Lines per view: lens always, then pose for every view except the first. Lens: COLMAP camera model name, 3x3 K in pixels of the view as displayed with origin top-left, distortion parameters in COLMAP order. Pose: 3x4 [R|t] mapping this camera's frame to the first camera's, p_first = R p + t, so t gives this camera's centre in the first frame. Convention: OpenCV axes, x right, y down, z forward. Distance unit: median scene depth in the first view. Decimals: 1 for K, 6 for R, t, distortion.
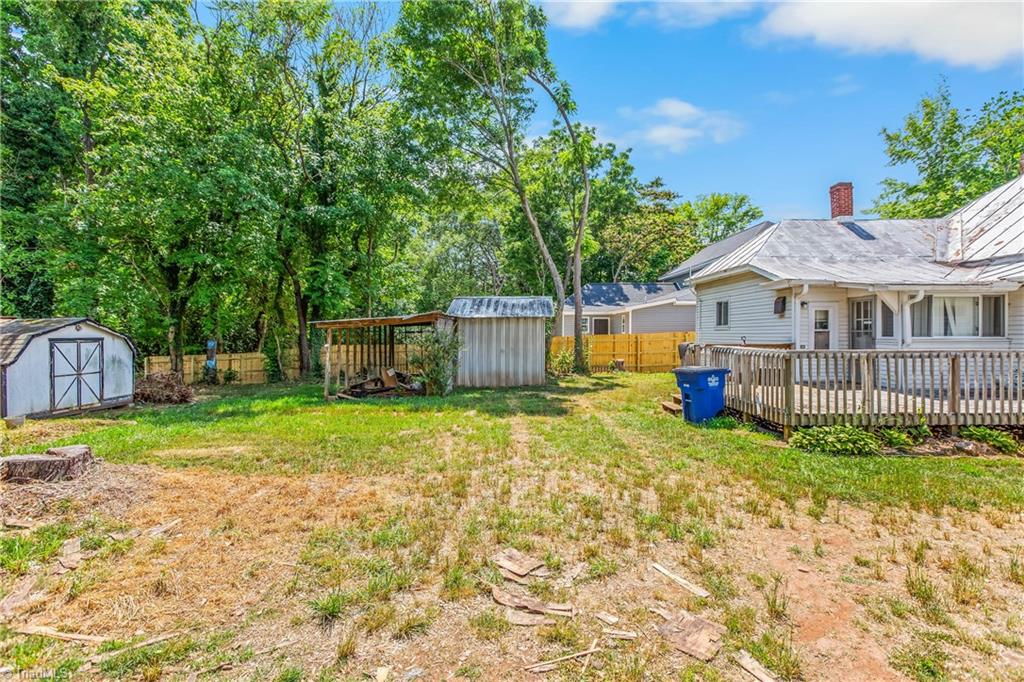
lens RADIAL K [[461.3, 0, 511.8], [0, 461.3, 336.3], [0, 0, 1]] dist [-0.000605, 0.000092]
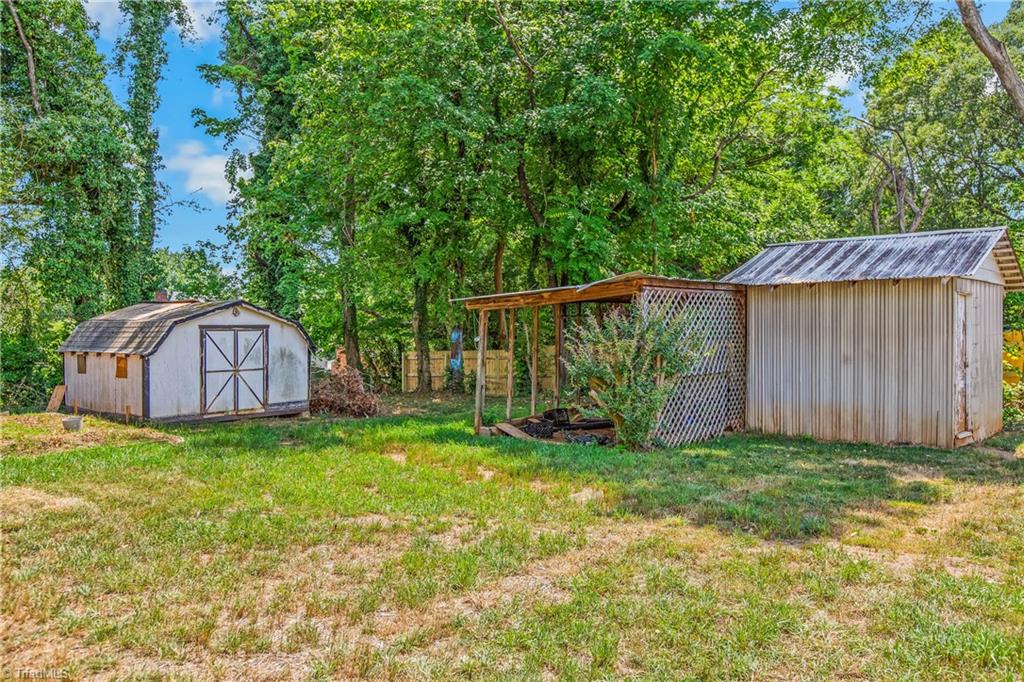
lens RADIAL K [[751.4, 0, 510.3], [0, 751.4, 319.1], [0, 0, 1]] dist [-0.025848, -0.000373]
pose [[0.756300, -0.001985, -0.654222, 0.248400], [-0.005099, 0.999947, -0.008929, 0.002335], [0.654205, 0.010089, 0.756250, 0.310785]]
